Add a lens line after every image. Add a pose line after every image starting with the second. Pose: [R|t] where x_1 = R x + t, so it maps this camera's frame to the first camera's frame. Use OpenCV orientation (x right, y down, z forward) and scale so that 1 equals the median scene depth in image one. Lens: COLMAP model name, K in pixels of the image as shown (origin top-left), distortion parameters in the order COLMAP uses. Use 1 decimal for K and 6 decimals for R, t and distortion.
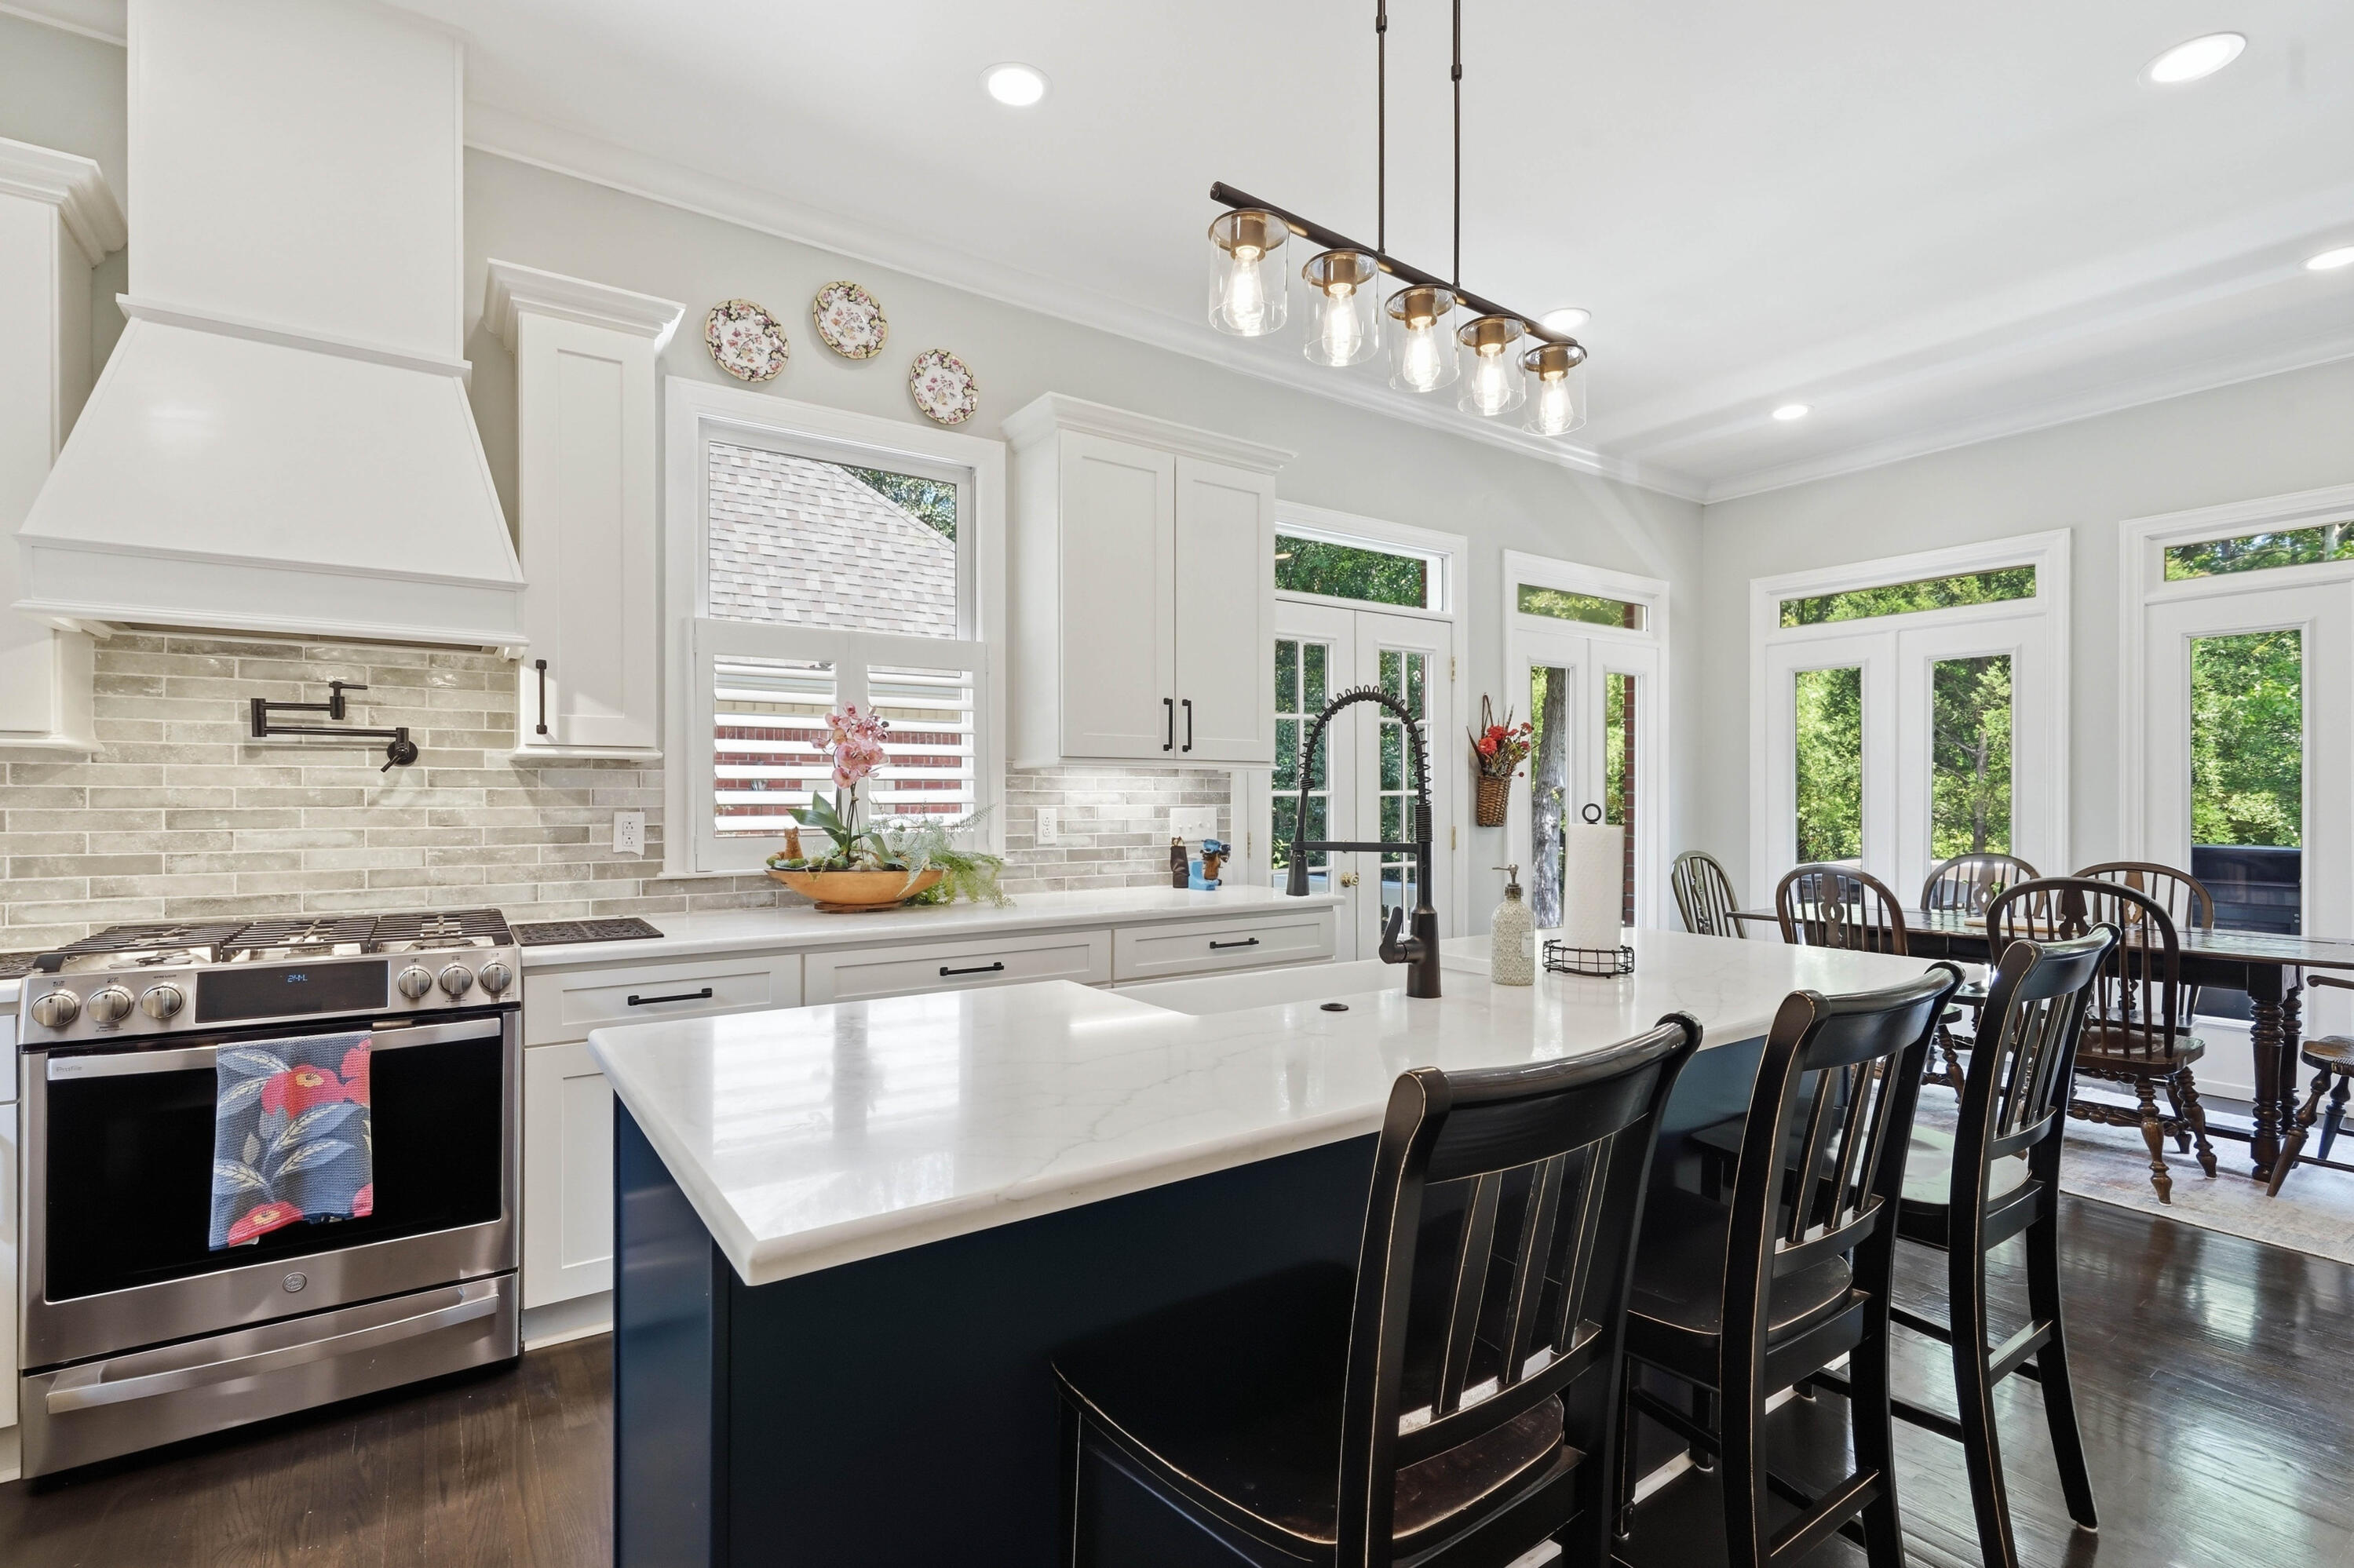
lens RADIAL K [[1078.6, 0, 1170.4], [0, 1078.6, 799.8], [0, 0, 1]] dist [-0.001154, 0.000670]
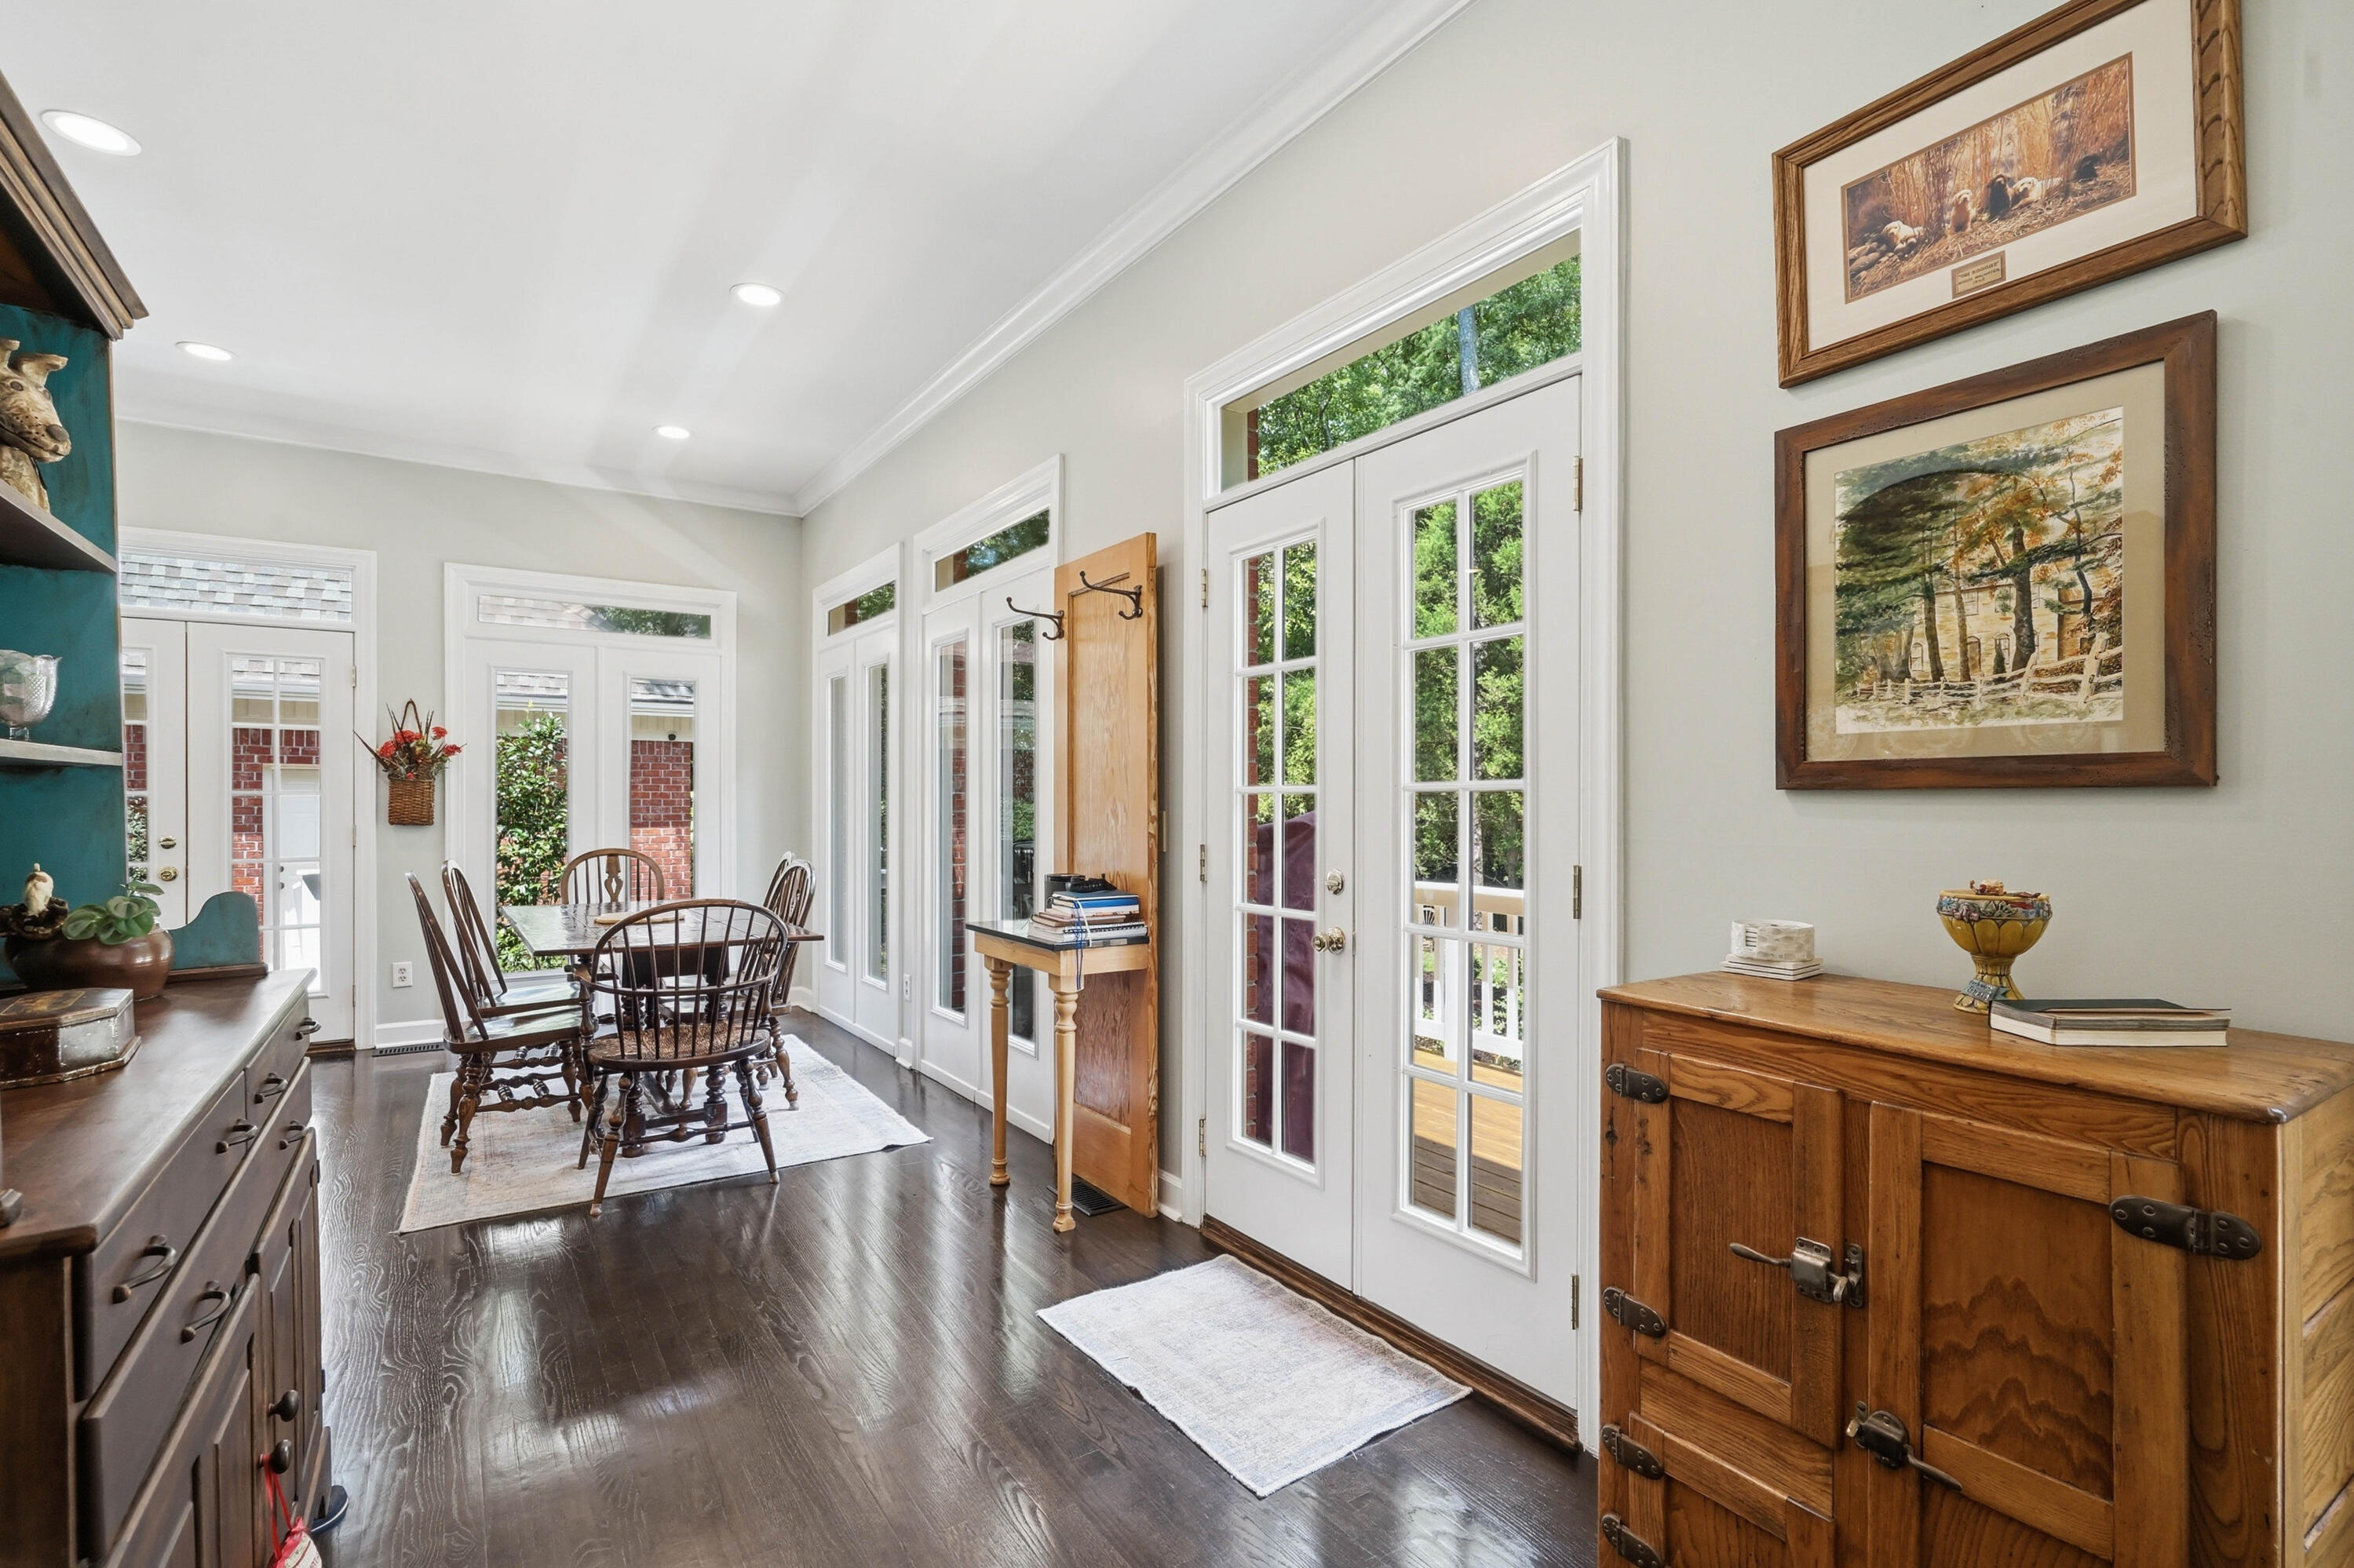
lens RADIAL K [[1078.0, 0, 1131.2], [0, 1078.0, 790.0], [0, 0, 1]] dist [-0.002847, -0.000326]
pose [[0.999448, 0.006408, -0.032592, 1.599046], [-0.006800, 0.999905, -0.011952, 0.002966], [0.032513, 0.012167, 0.999397, -0.062772]]
